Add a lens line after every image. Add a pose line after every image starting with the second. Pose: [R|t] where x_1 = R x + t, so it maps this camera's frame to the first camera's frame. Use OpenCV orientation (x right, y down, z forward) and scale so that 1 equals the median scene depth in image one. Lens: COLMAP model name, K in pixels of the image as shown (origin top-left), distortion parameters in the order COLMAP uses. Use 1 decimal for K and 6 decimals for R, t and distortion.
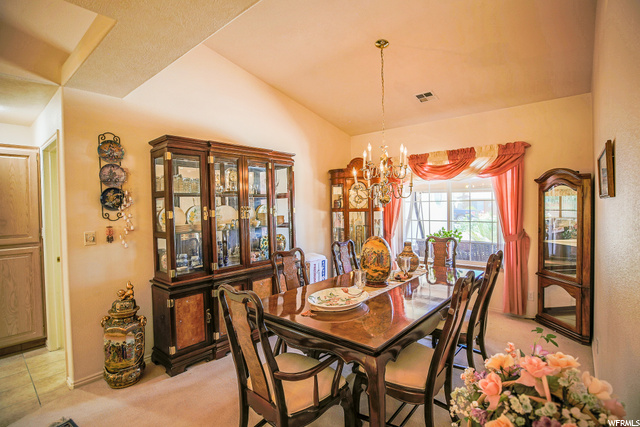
lens RADIAL K [[311.3, 0, 315.2], [0, 311.3, 211.4], [0, 0, 1]] dist [-0.033793, 0.004912]
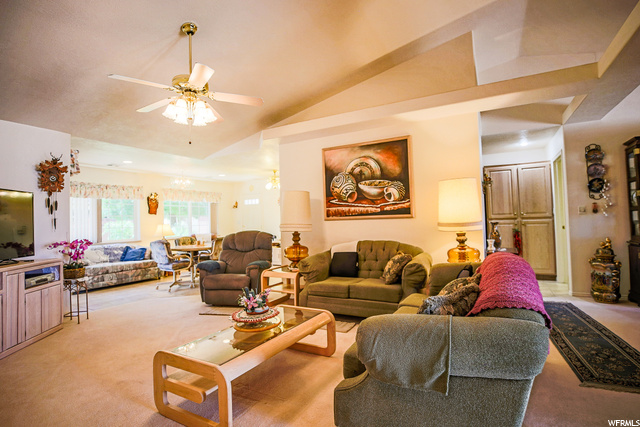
lens RADIAL K [[311.3, 0, 327.8], [0, 311.3, 210.3], [0, 0, 1]] dist [-0.033793, 0.004912]
pose [[0.219293, -0.019631, -0.975462, 0.539020], [0.008199, 0.999799, -0.018277, 0.100725], [0.975625, -0.003990, 0.219410, -0.665479]]
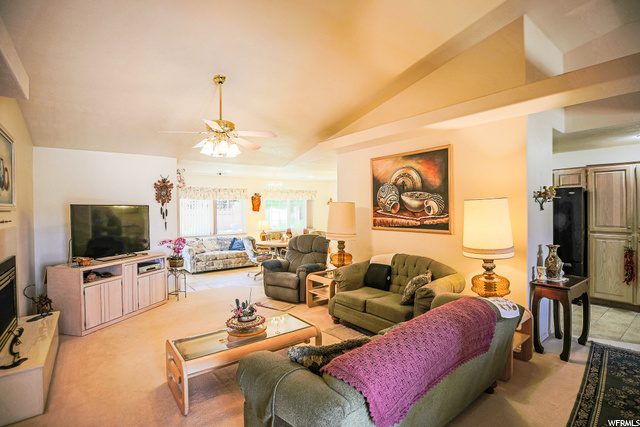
lens RADIAL K [[311.3, 0, 329.9], [0, 311.3, 210.5], [0, 0, 1]] dist [-0.033793, 0.004912]
pose [[-0.181011, 0.027587, -0.983094, 0.618341], [-0.004942, 0.999568, 0.028959, -0.026458], [0.983469, 0.010100, -0.180796, -0.236657]]
